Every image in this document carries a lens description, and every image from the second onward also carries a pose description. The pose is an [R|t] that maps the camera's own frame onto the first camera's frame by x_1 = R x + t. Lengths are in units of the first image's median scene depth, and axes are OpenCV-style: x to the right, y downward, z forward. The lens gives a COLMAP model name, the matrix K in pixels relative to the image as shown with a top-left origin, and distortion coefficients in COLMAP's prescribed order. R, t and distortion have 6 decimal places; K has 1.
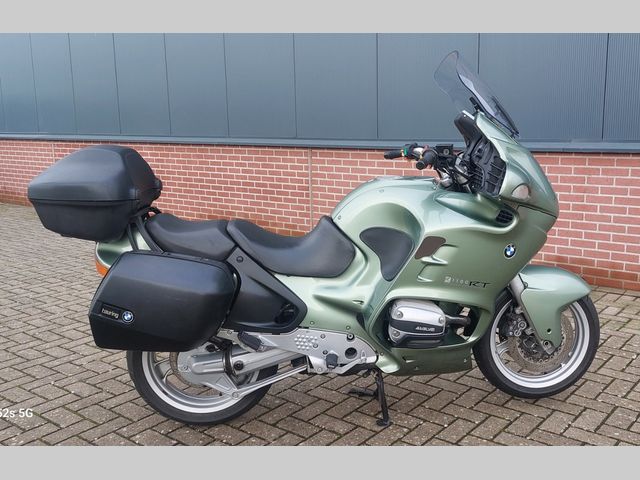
lens RADIAL K [[643.9, 0, 386.1], [0, 643.9, 239.7], [0, 0, 1]] dist [0.081198, -0.001200]
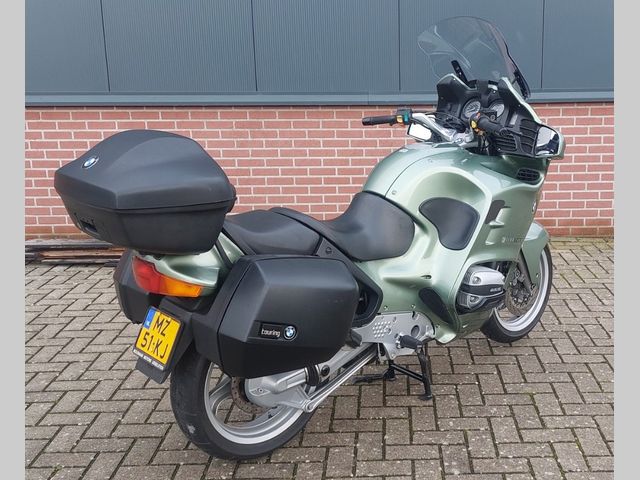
lens RADIAL K [[770.7, 0, 370.4], [0, 770.7, 241.2], [0, 0, 1]] dist [0.112215, -0.063585]
pose [[0.798580, -0.142574, 0.584759, -0.783741], [0.114500, 0.989784, 0.084958, -0.065056], [-0.590898, -0.000891, 0.806746, 0.112111]]
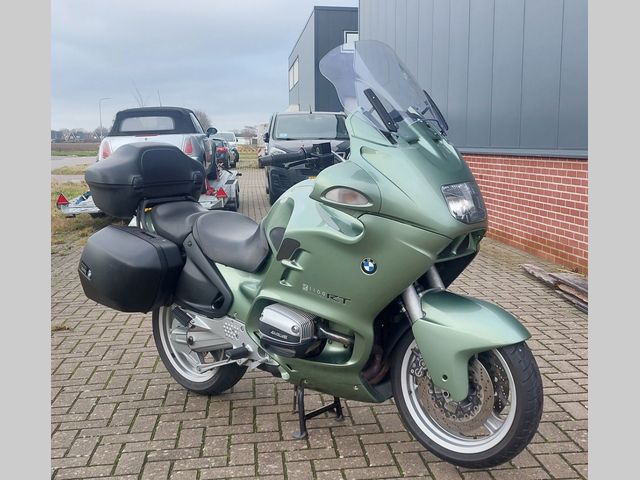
lens RADIAL K [[770.7, 0, 370.4], [0, 770.7, 241.2], [0, 0, 1]] dist [0.112215, -0.063585]
pose [[0.691635, 0.091027, -0.716488, 0.926988], [-0.125761, 0.992050, 0.004637, -0.020902], [0.711213, 0.086900, 0.697584, 0.273041]]
